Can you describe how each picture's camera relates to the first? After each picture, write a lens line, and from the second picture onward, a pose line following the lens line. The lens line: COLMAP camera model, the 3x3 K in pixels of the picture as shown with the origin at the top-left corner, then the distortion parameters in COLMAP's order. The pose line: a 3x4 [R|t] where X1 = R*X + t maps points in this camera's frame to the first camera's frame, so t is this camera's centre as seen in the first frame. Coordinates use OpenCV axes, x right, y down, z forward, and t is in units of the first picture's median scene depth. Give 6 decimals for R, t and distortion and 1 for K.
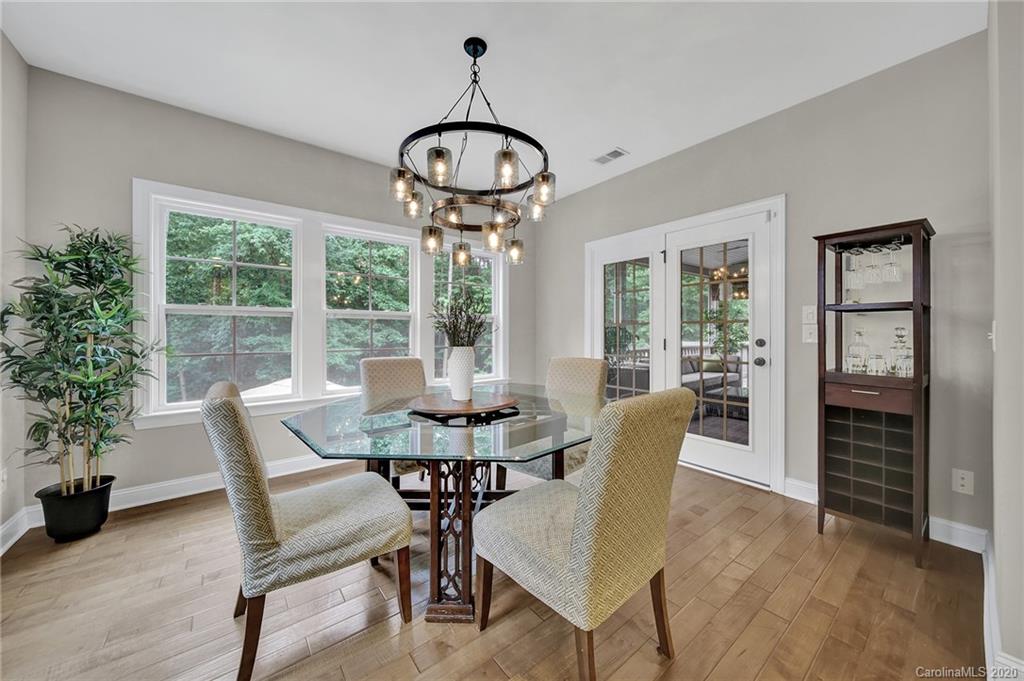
lens RADIAL K [[369.3, 0, 508.3], [0, 369.3, 334.3], [0, 0, 1]] dist [0.002128, -0.000384]
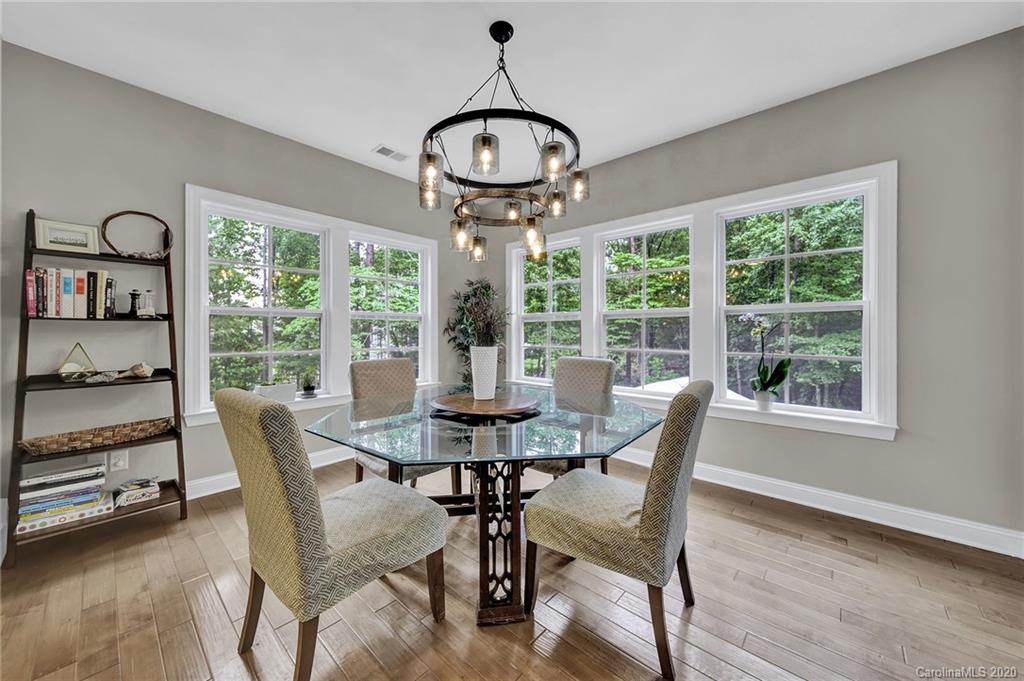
lens RADIAL K [[375.9, 0, 509.3], [0, 375.9, 344.8], [0, 0, 1]] dist [-0.008259, -0.000024]
pose [[0.987118, -0.007746, 0.159806, -0.279420], [0.003798, 0.999680, 0.024997, 0.009397], [-0.159948, -0.024068, 0.986832, 0.029114]]
